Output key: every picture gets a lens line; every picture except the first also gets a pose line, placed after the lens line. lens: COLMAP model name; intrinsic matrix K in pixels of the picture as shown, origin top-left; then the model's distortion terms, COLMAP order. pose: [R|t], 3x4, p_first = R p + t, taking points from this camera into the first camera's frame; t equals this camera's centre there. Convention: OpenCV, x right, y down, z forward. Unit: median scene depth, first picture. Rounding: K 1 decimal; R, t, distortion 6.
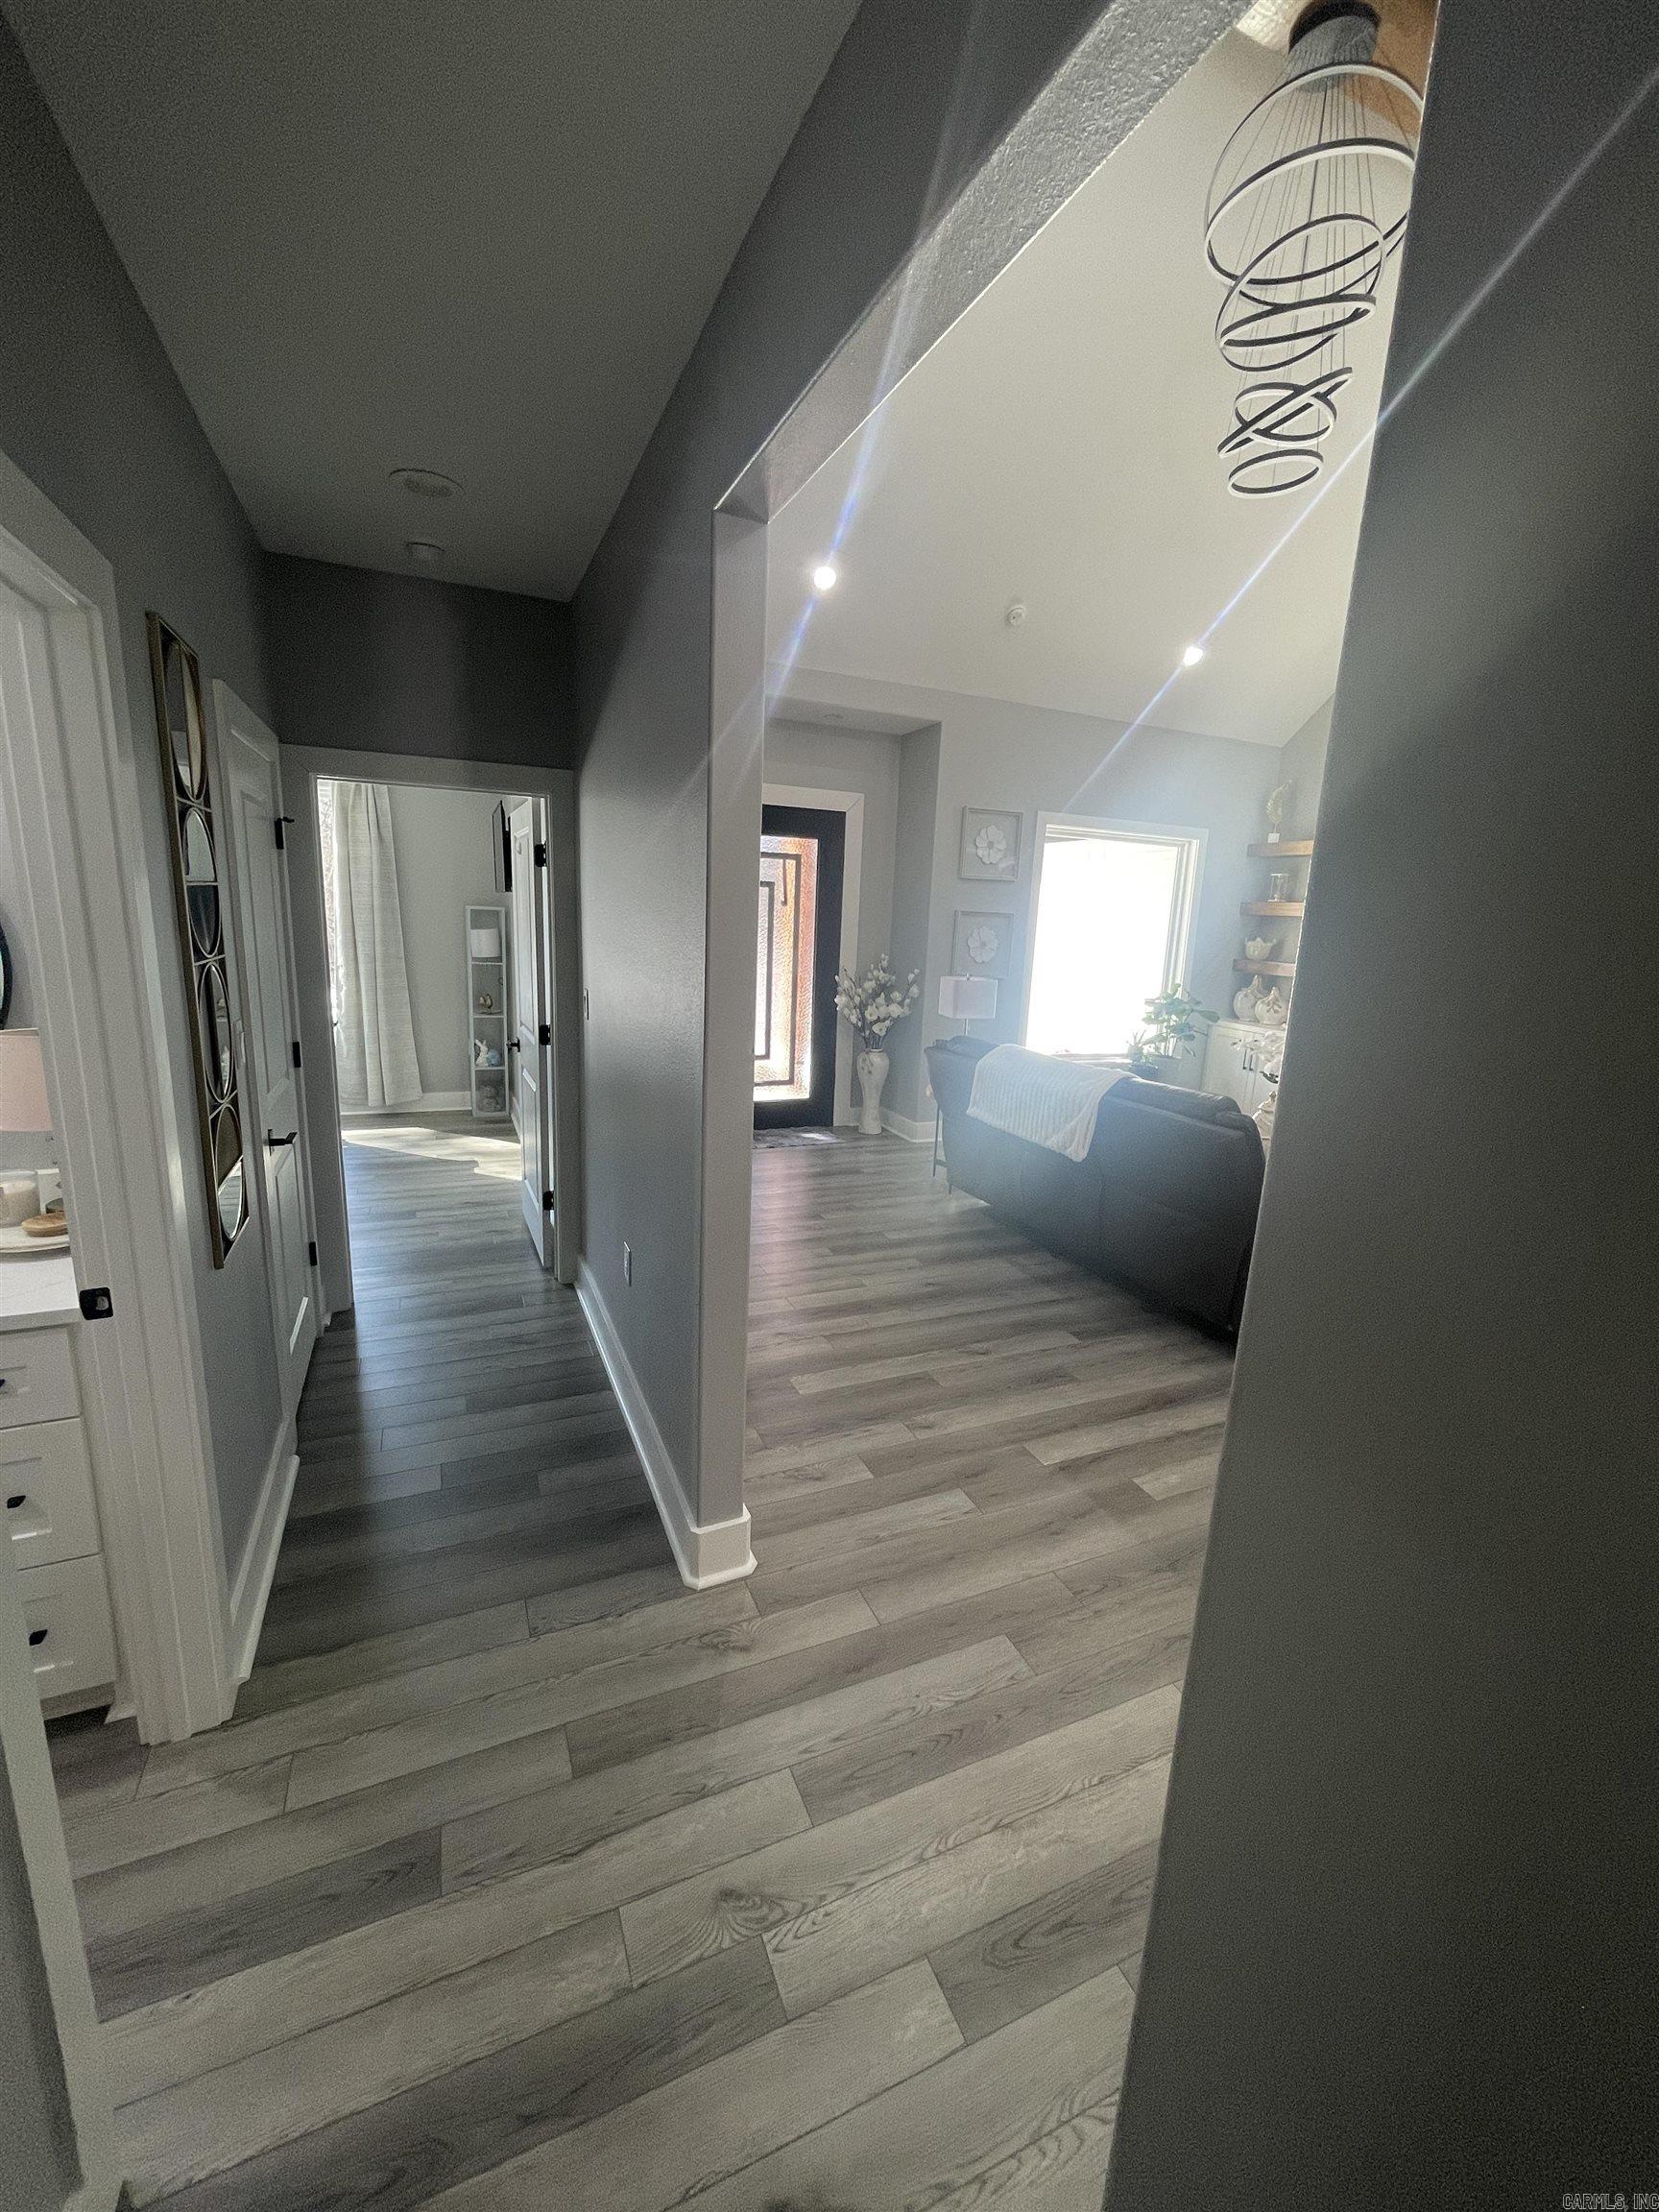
lens RADIAL K [[898.4, 0, 827.7], [0, 898.4, 1090.4], [0, 0, 1]] dist [0.002107, 0.000222]
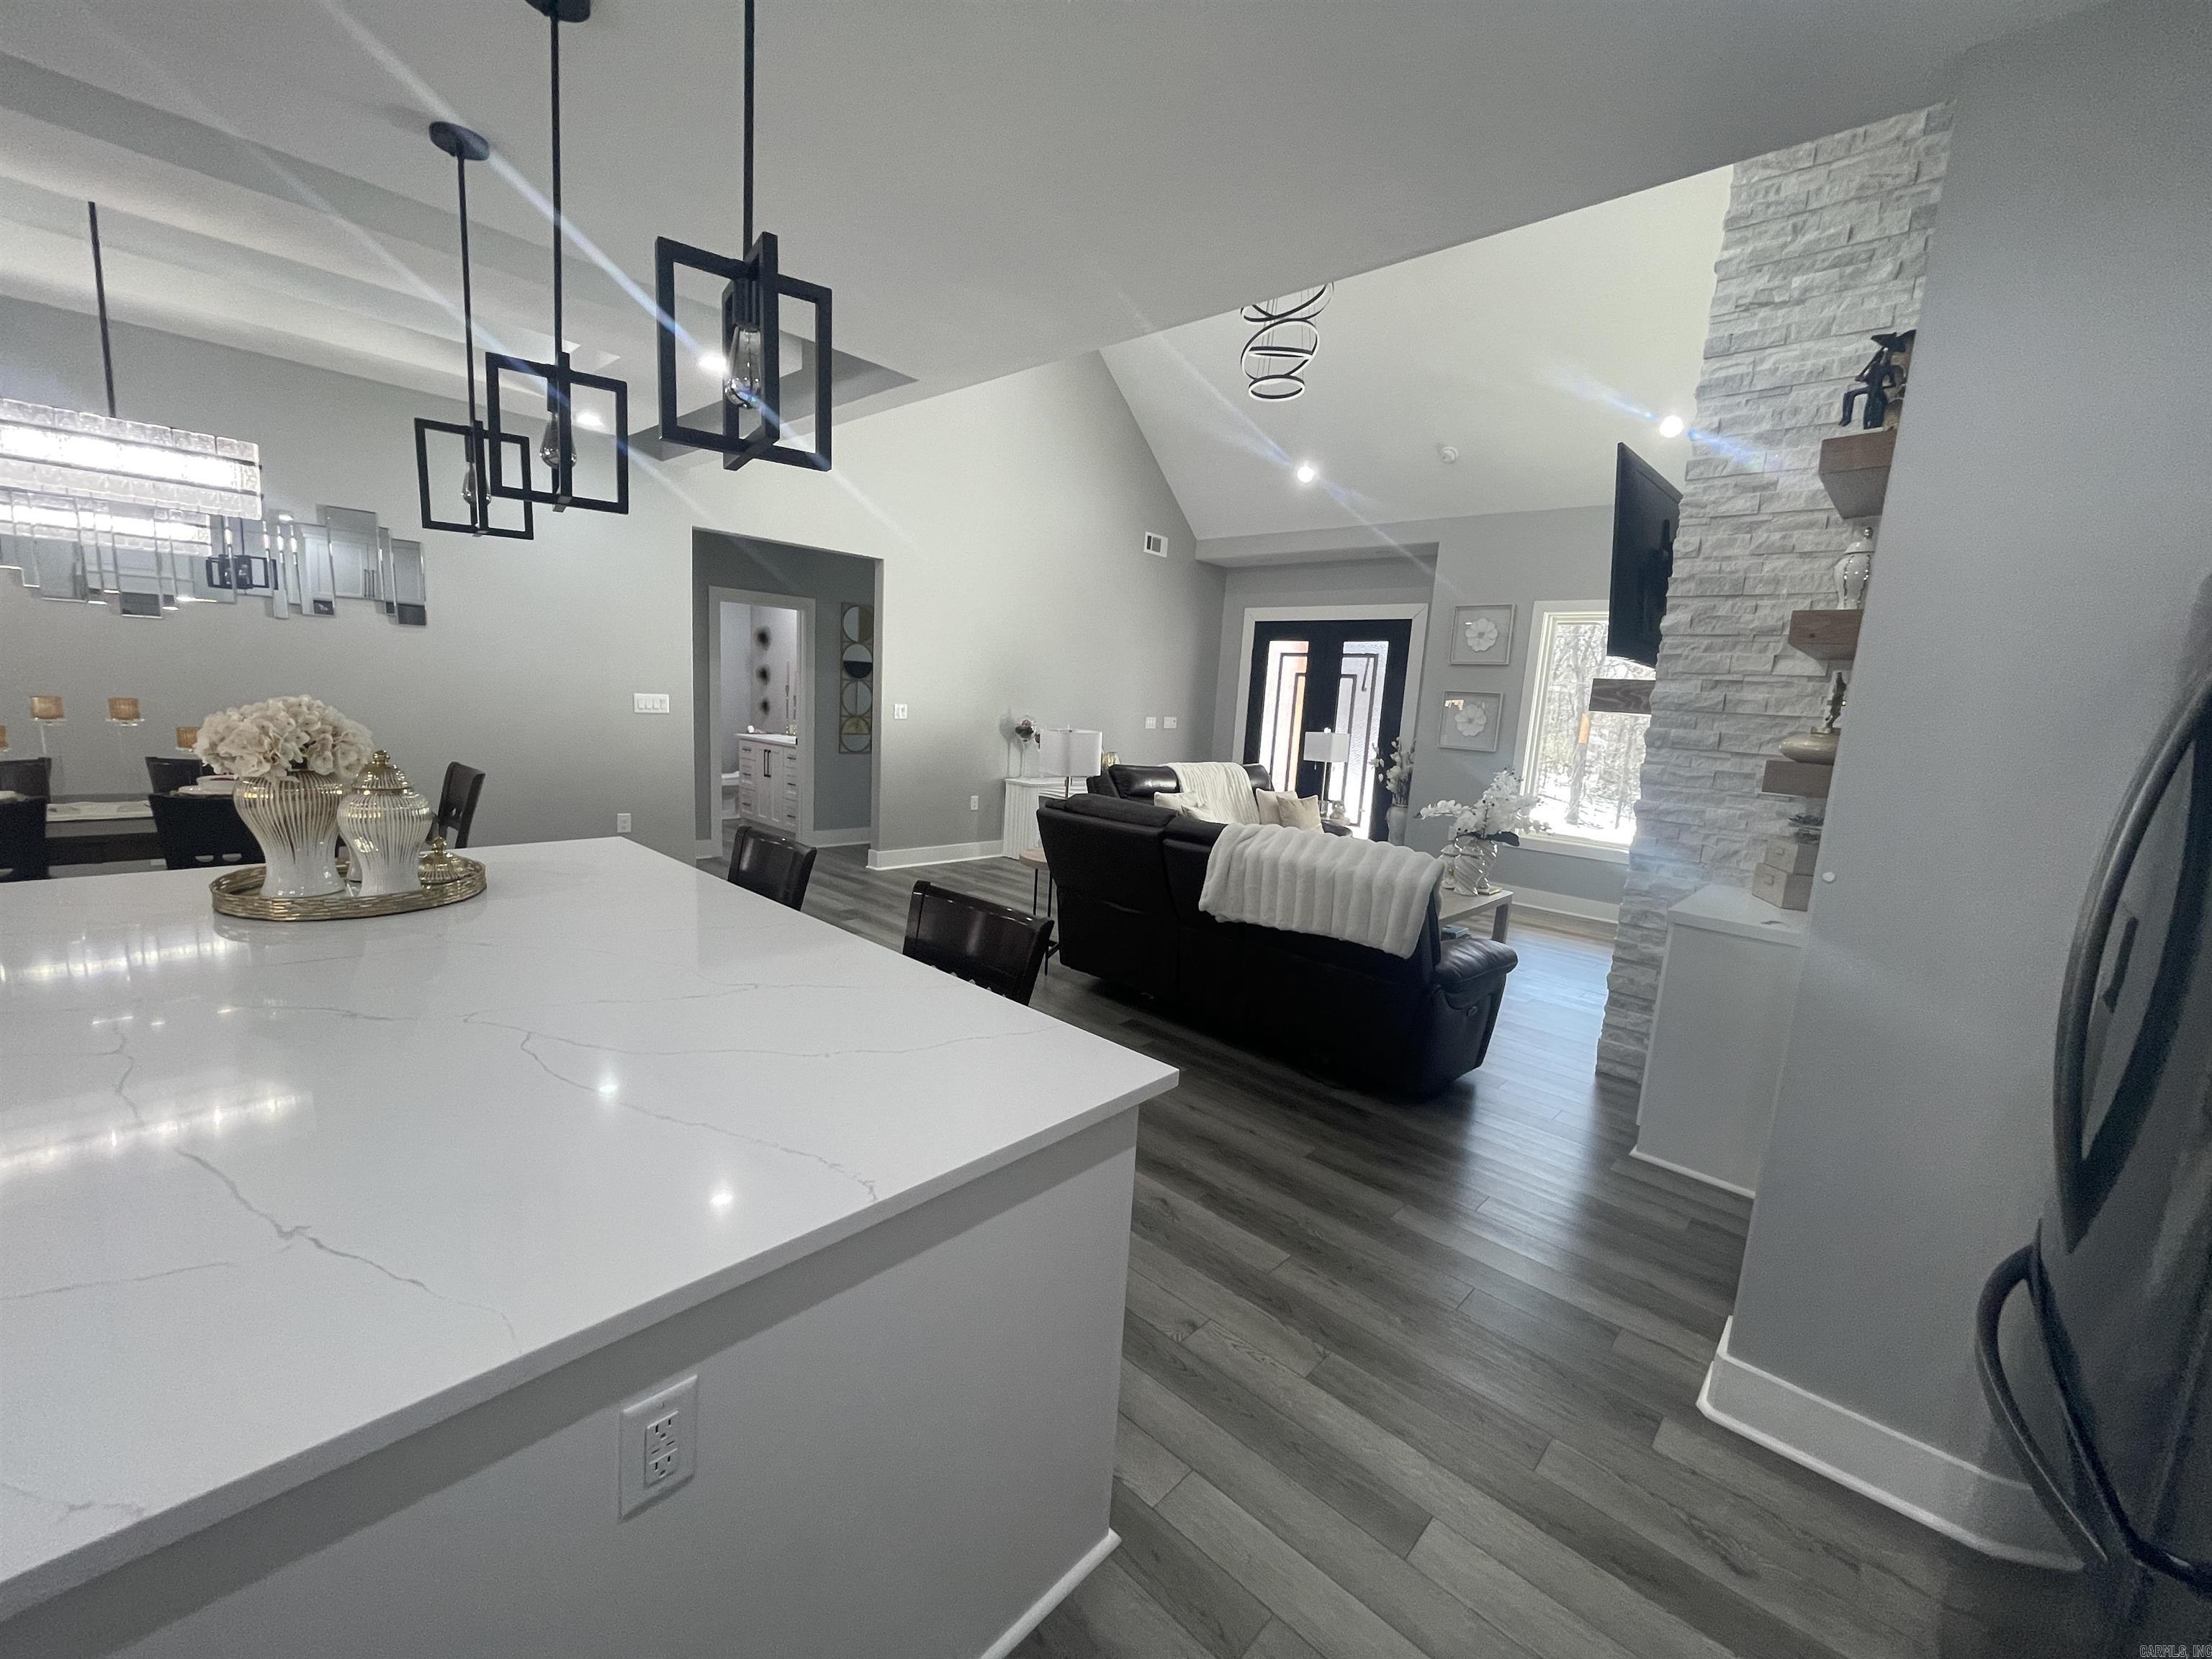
lens RADIAL K [[898.4, 0, 1102.9], [0, 898.4, 833.2], [0, 0, 1]] dist [0.002107, 0.000222]
pose [[0.402391, 0.119184, -0.907677, 1.044908], [-0.224488, 0.974064, 0.028382, 0.050823], [0.887517, 0.192342, 0.418709, 0.131121]]
